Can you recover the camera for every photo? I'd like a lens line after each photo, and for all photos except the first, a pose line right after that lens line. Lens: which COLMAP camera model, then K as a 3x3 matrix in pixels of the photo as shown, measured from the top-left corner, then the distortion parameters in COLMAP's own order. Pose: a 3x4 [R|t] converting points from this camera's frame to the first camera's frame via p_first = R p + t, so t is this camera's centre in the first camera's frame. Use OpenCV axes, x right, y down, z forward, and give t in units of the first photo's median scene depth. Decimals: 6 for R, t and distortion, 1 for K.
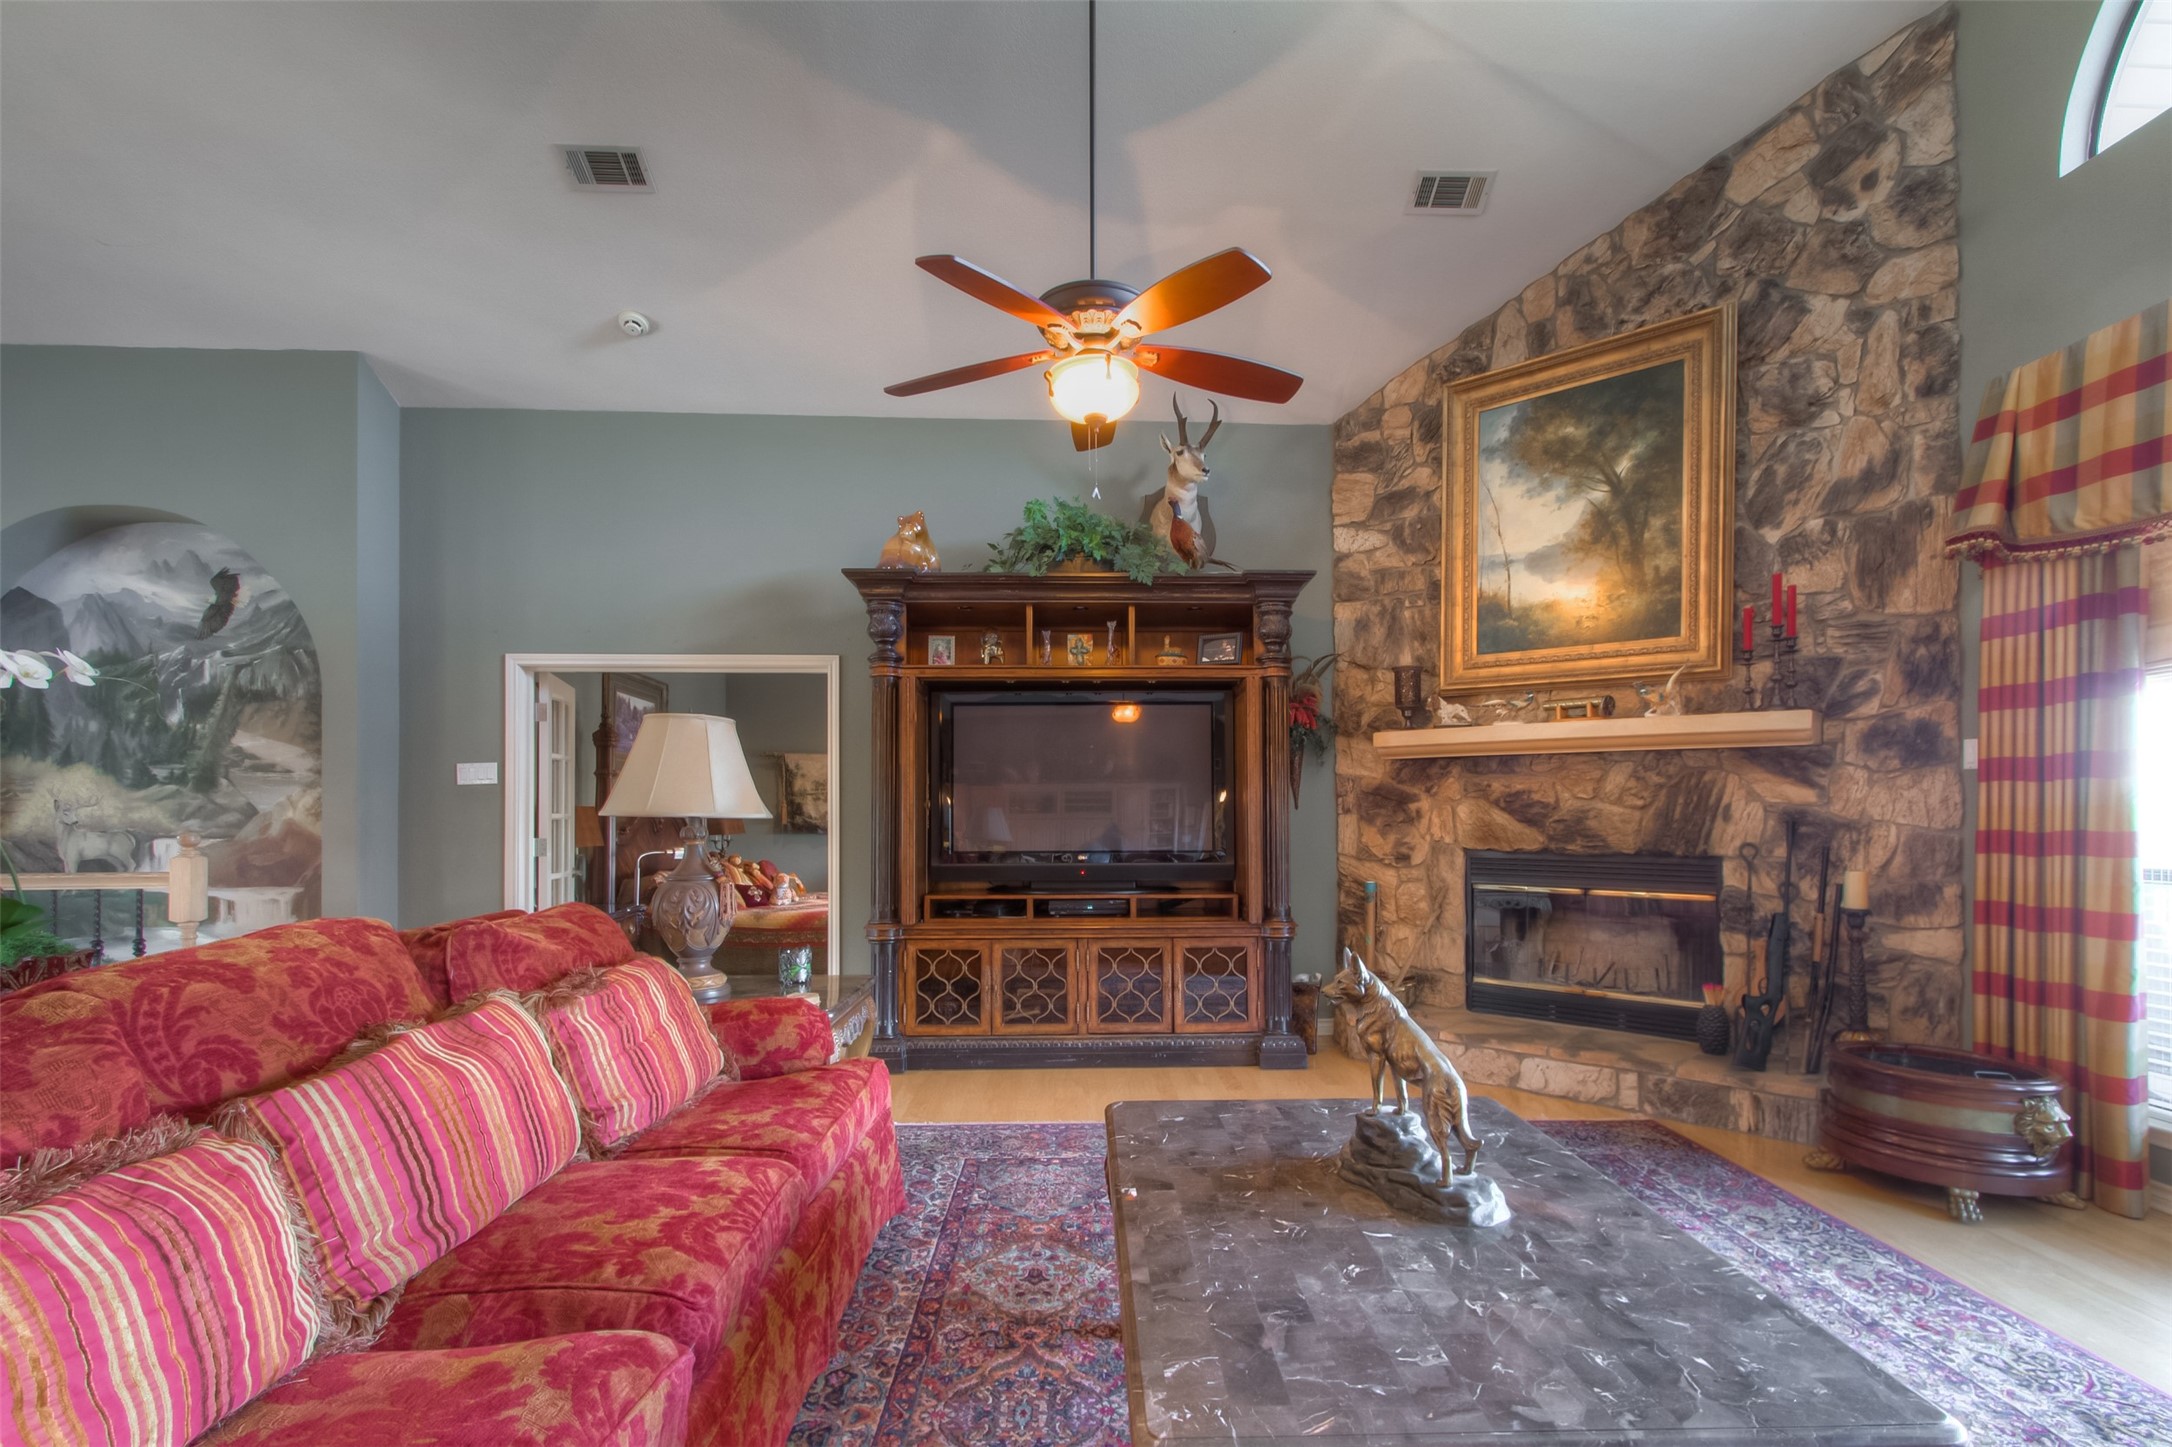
lens RADIAL K [[995.9, 0, 1114.1], [0, 995.9, 800.5], [0, 0, 1]] dist [0.008236, -0.001515]
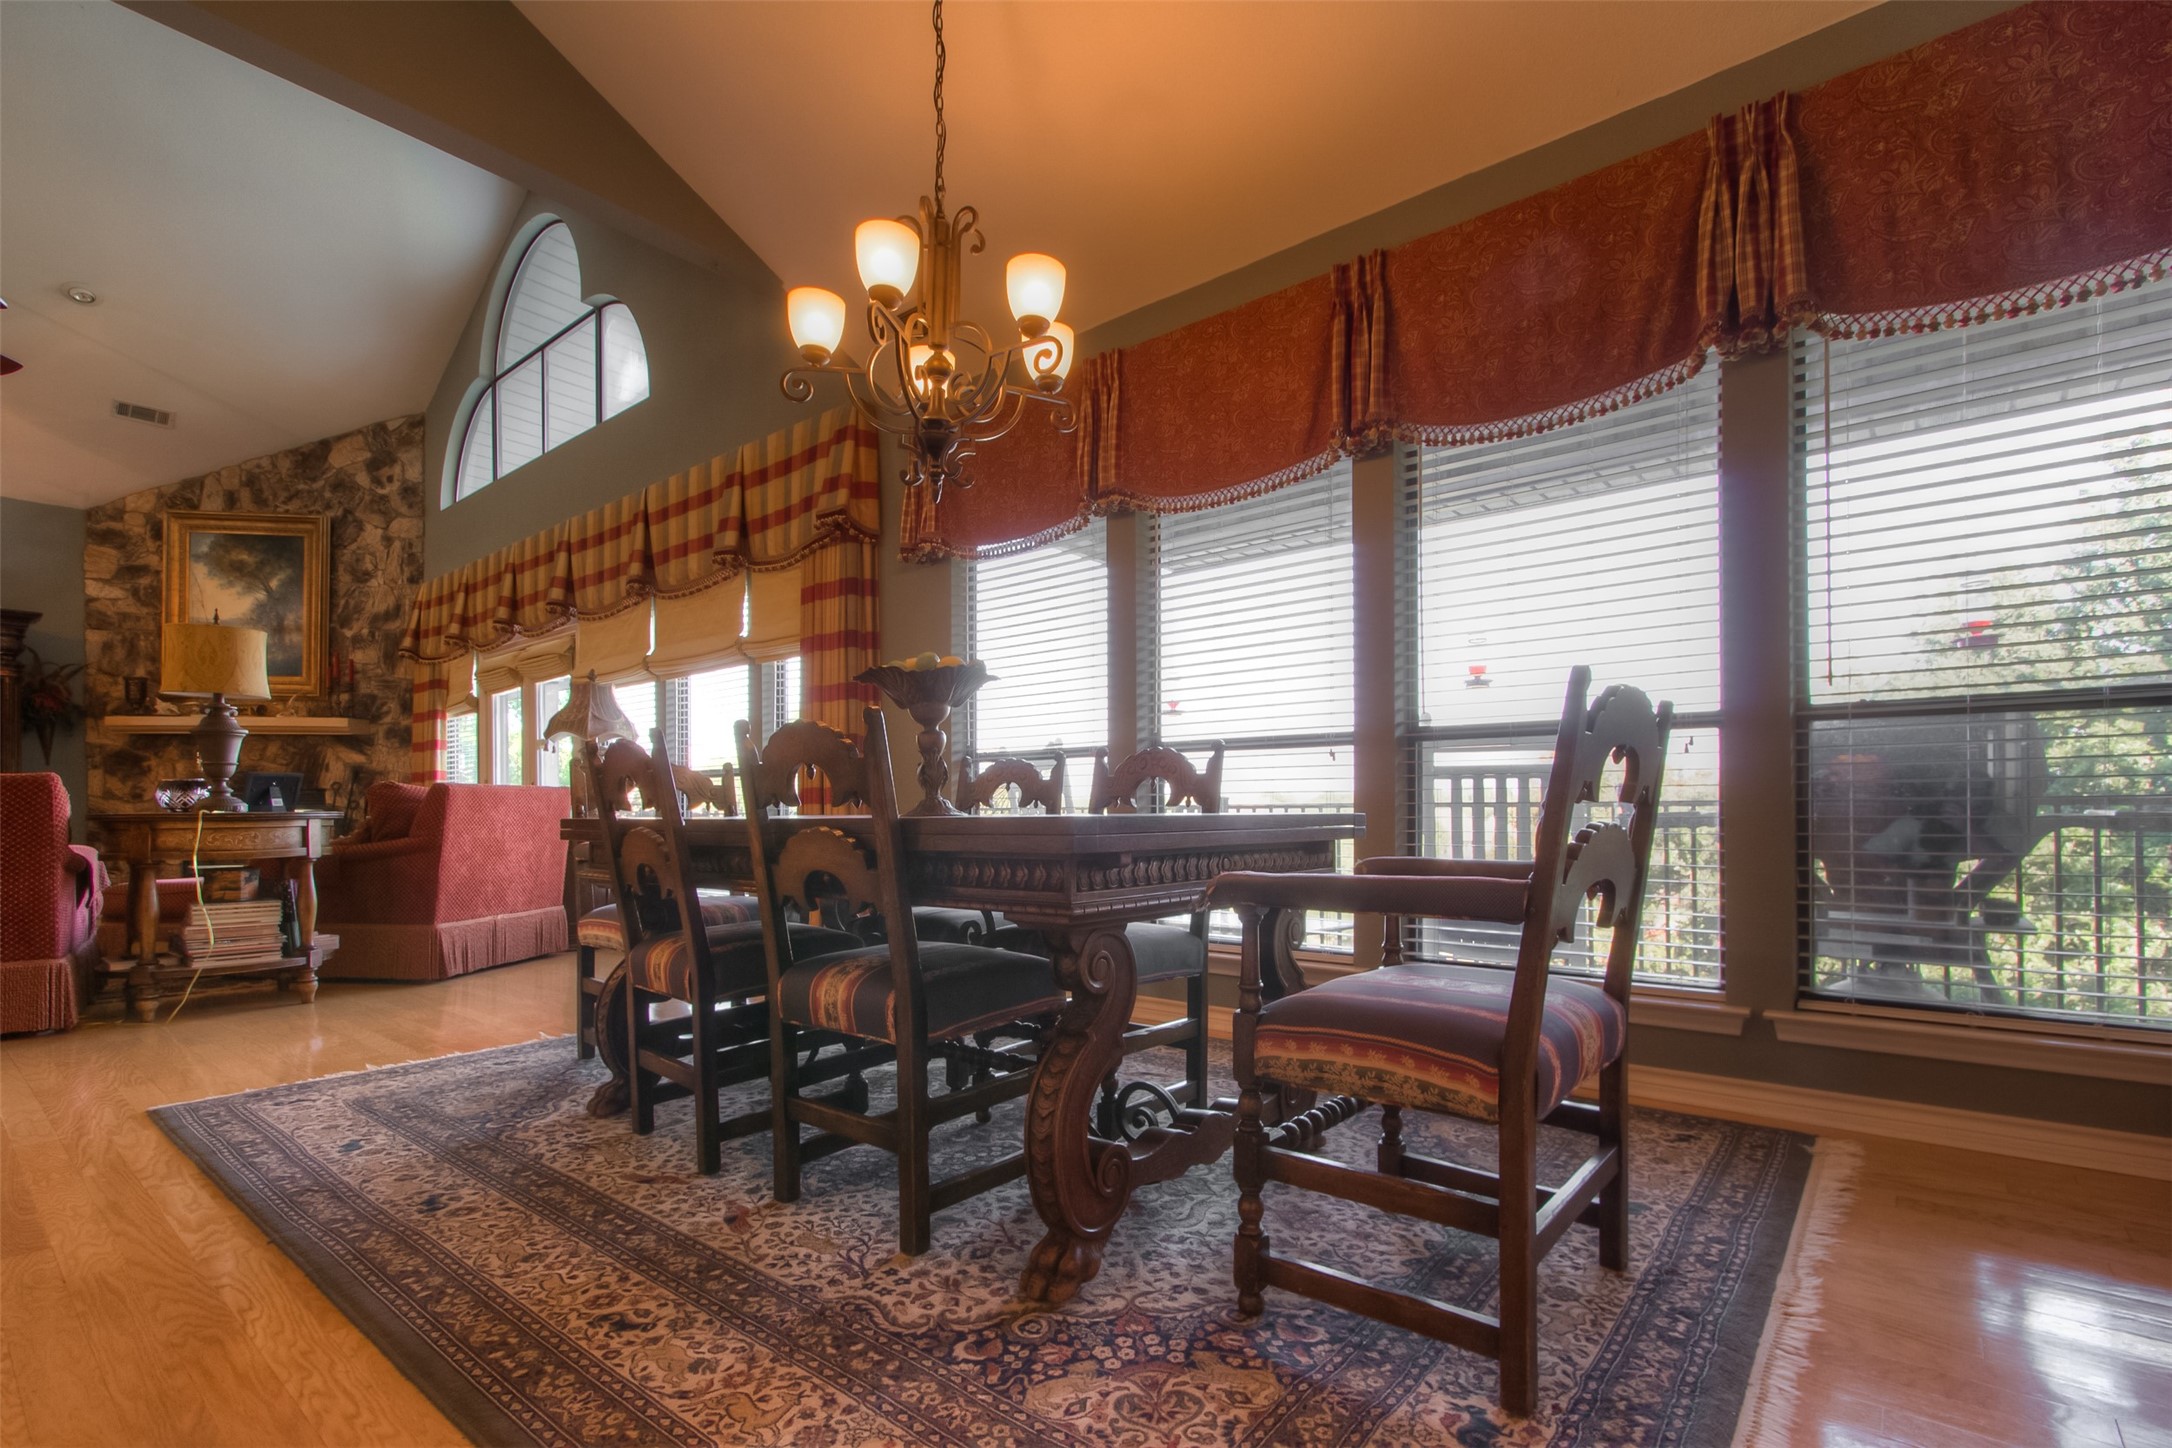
lens RADIAL K [[999.6, 0, 1116.6], [0, 999.6, 802.7], [0, 0, 1]] dist [0.001950, 0.000225]
pose [[0.664165, 0.003454, 0.747578, 0.158343], [-0.000180, 0.999990, -0.004460, 0.089826], [-0.747586, 0.002827, 0.664159, -1.483922]]
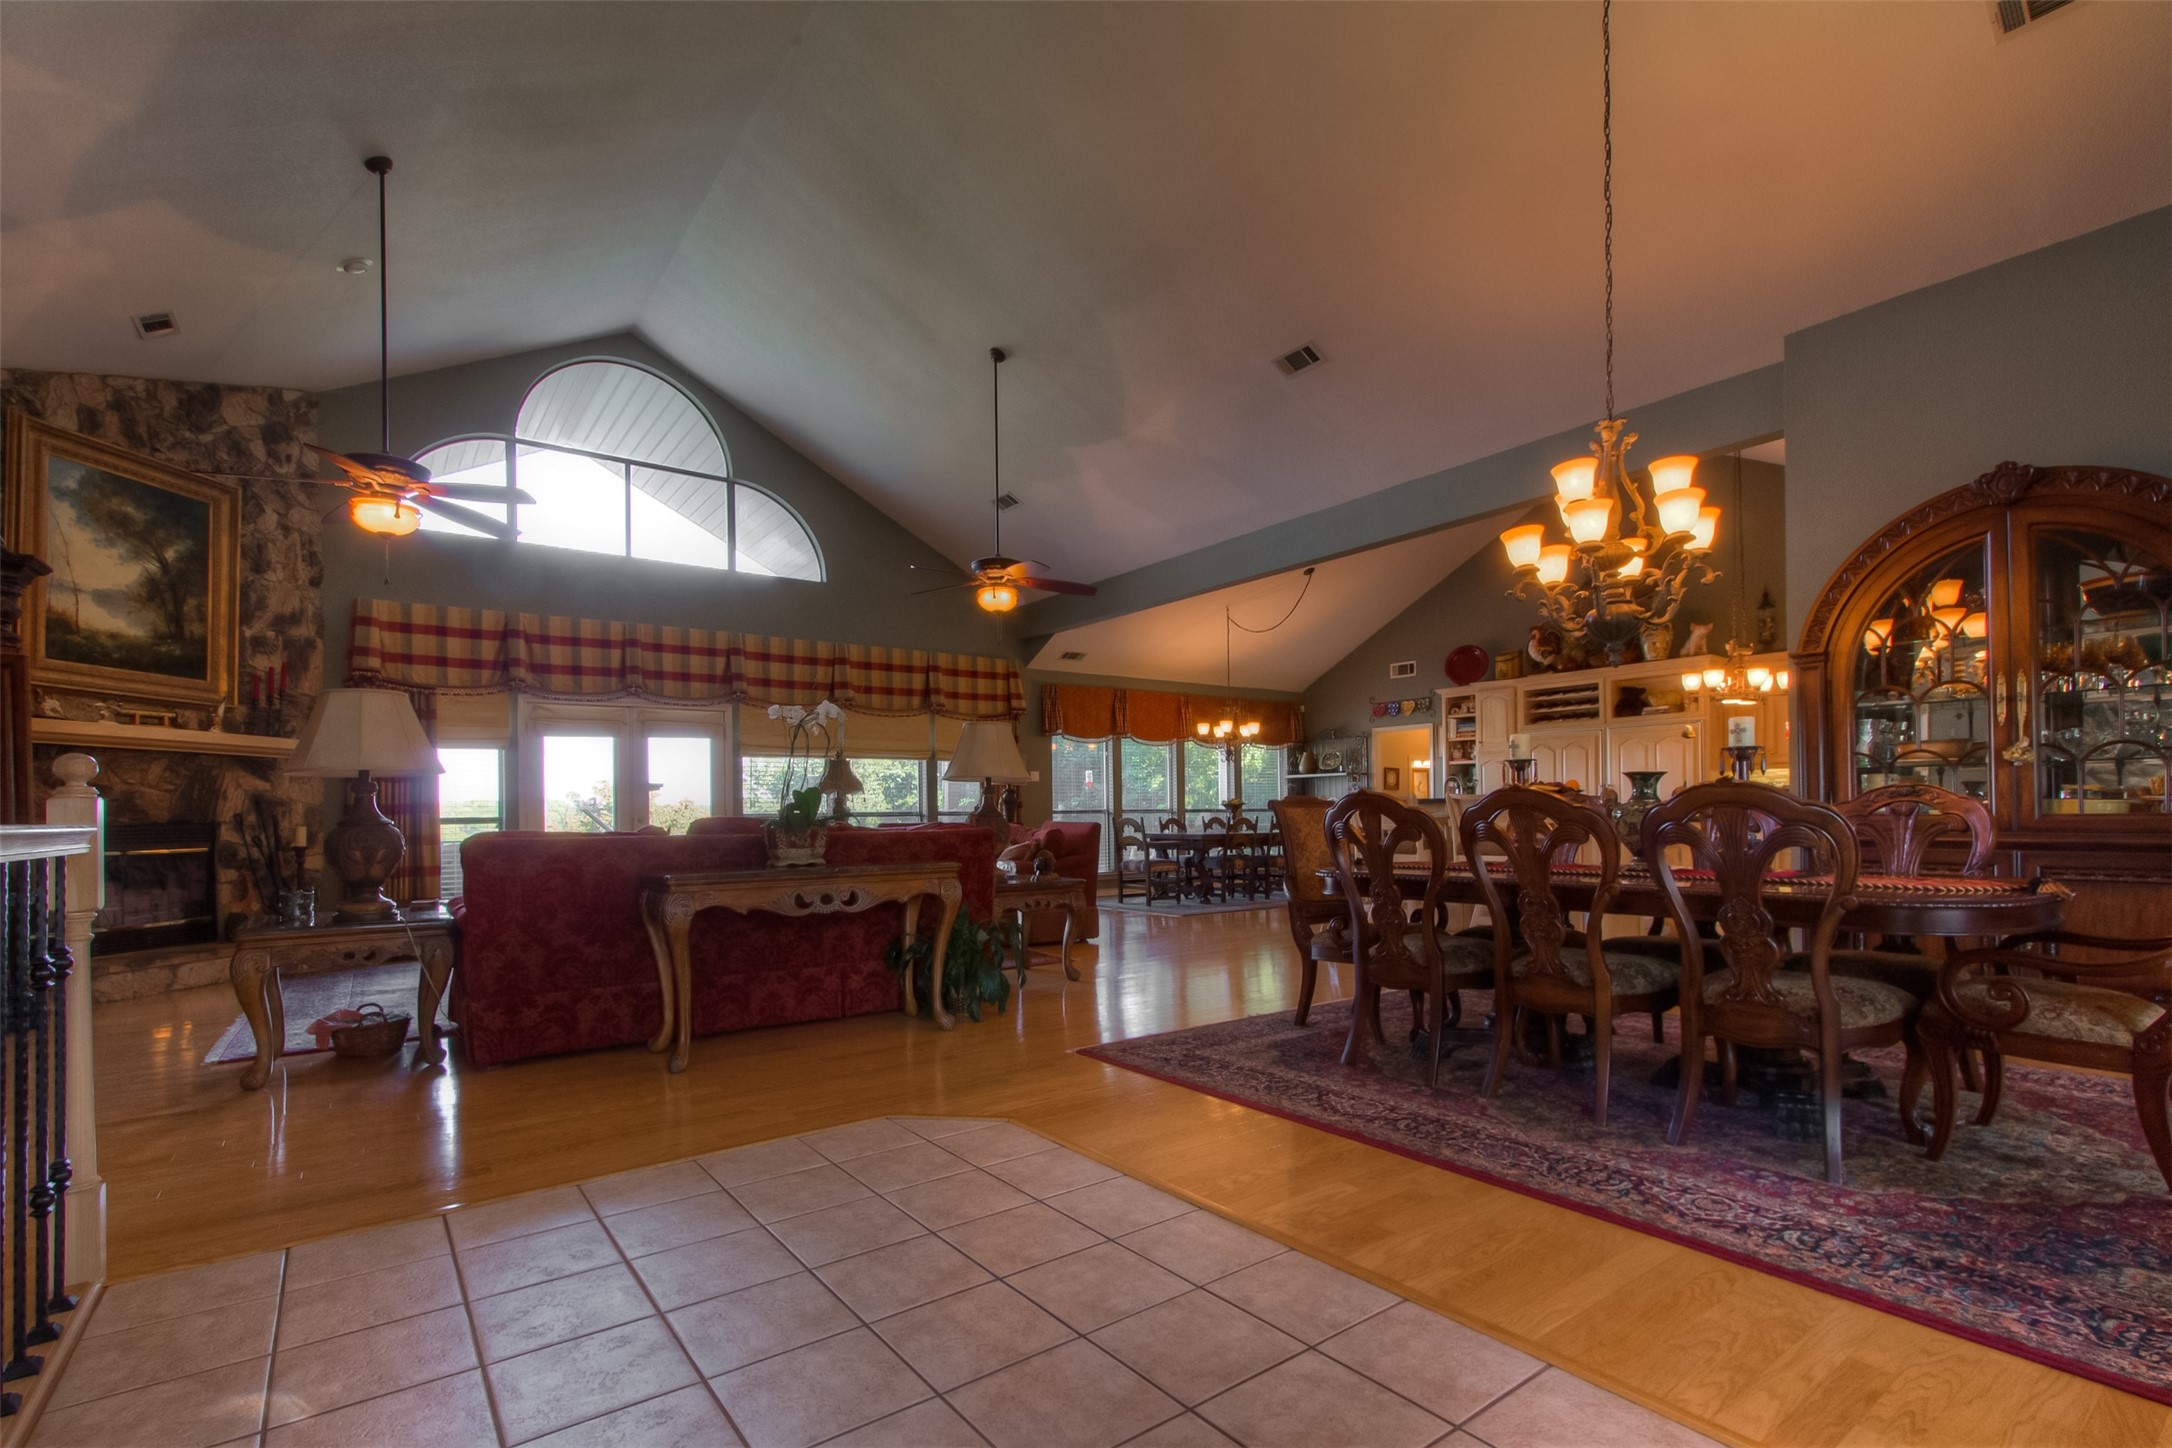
lens RADIAL K [[999.6, 0, 1116.6], [0, 999.6, 802.7], [0, 0, 1]] dist [0.001950, 0.000225]
pose [[-0.568110, 0.018105, 0.822753, -1.493022], [0.006659, 0.999826, -0.017404, 0.060277], [-0.822926, -0.004409, -0.568132, 0.712091]]
